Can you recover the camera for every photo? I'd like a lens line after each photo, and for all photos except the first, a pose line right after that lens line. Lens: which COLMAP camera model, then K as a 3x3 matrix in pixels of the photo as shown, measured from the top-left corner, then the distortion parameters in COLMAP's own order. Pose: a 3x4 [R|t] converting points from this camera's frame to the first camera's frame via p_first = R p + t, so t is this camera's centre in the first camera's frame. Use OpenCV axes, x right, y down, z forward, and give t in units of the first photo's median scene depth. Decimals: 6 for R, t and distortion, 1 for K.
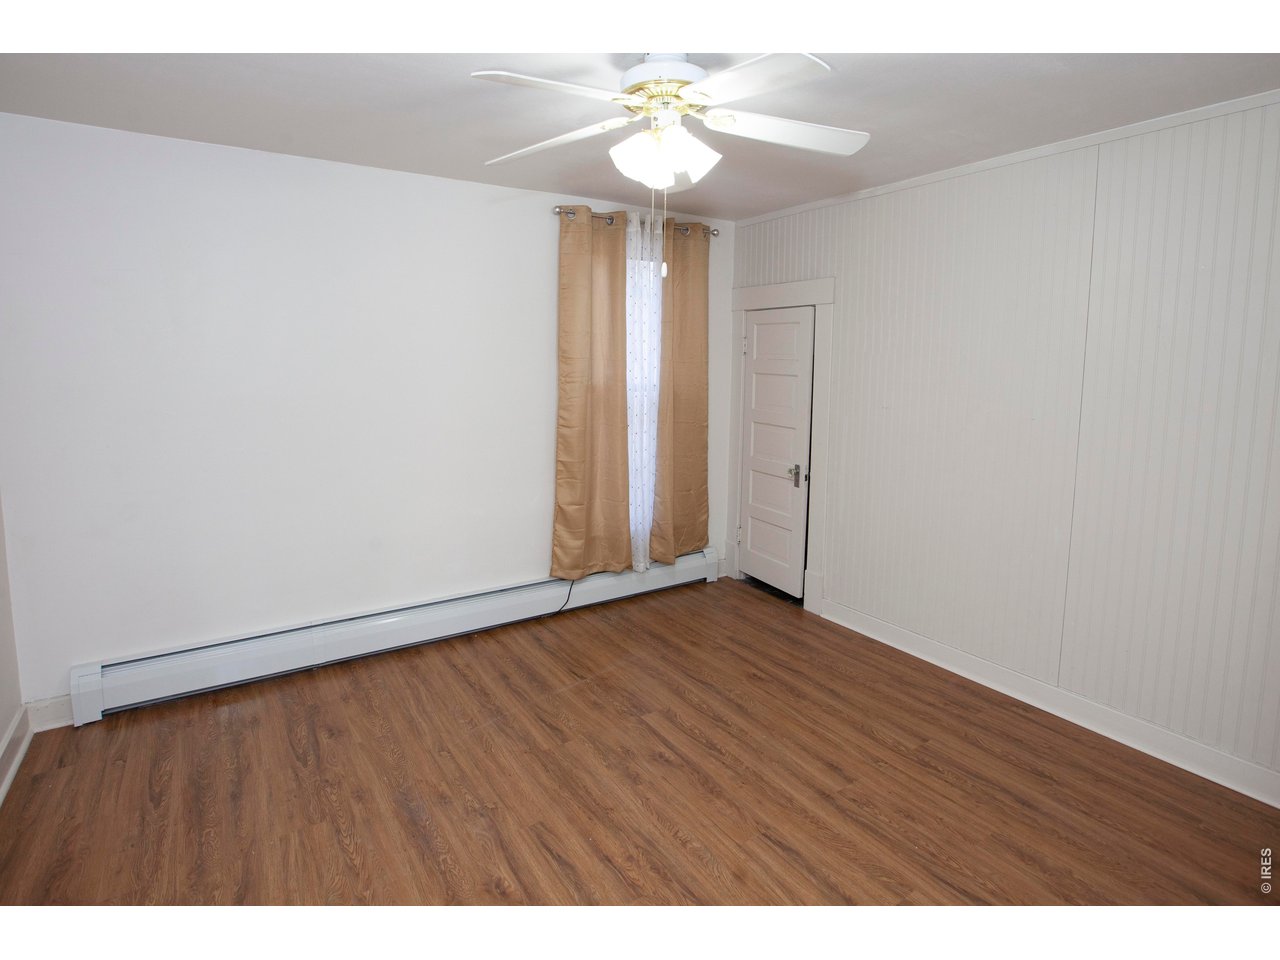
lens RADIAL K [[657.1, 0, 646.1], [0, 657.1, 455.2], [0, 0, 1]] dist [-0.065347, 0.027897]
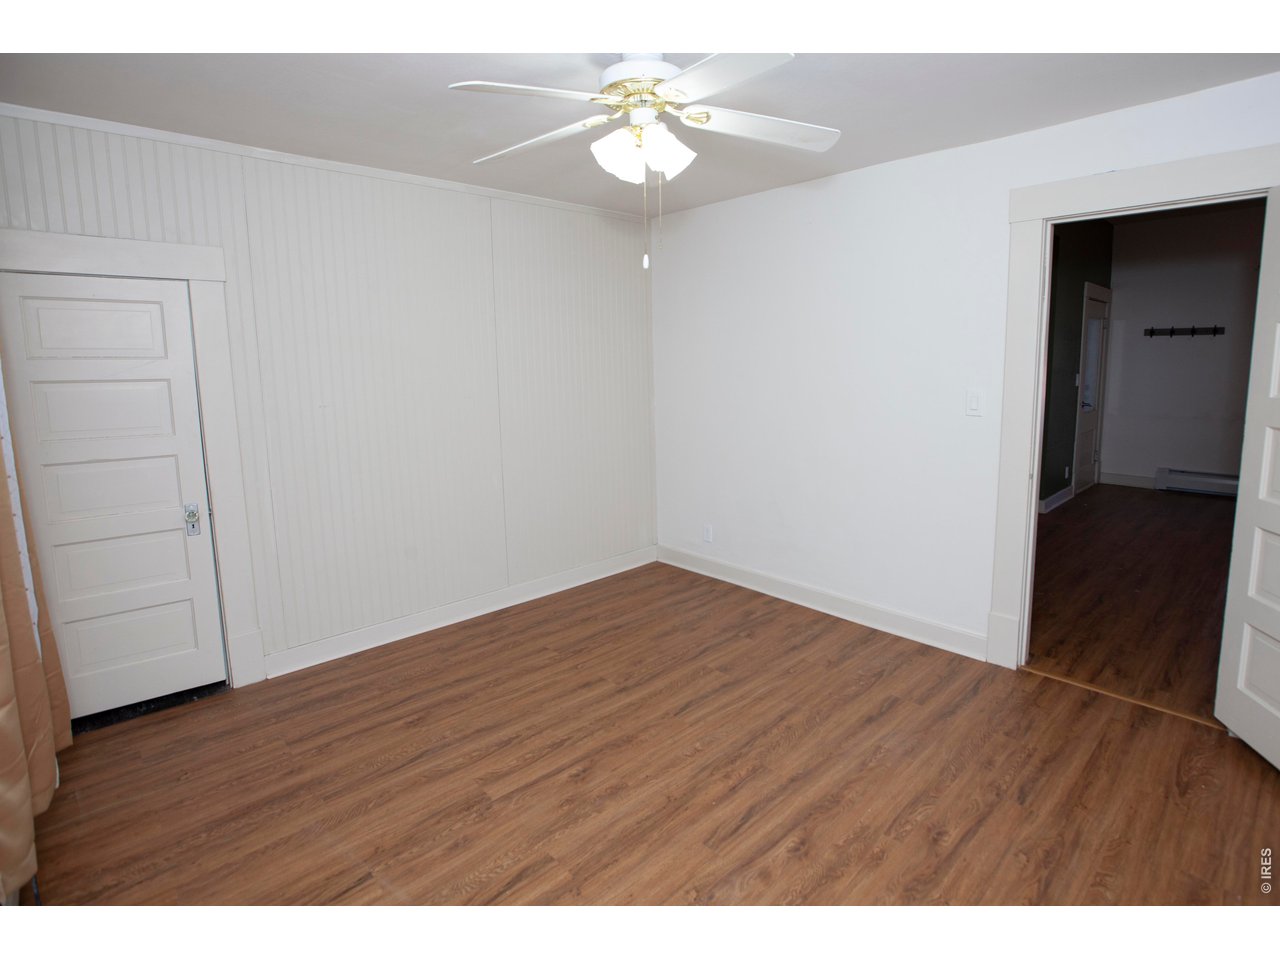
lens RADIAL K [[657.1, 0, 646.1], [0, 657.1, 455.2], [0, 0, 1]] dist [-0.065347, 0.027897]
pose [[-0.175934, -0.149558, 0.972975, -0.816946], [0.152145, 0.972384, 0.176978, -0.133938], [-0.972573, 0.179170, -0.148321, 0.935352]]
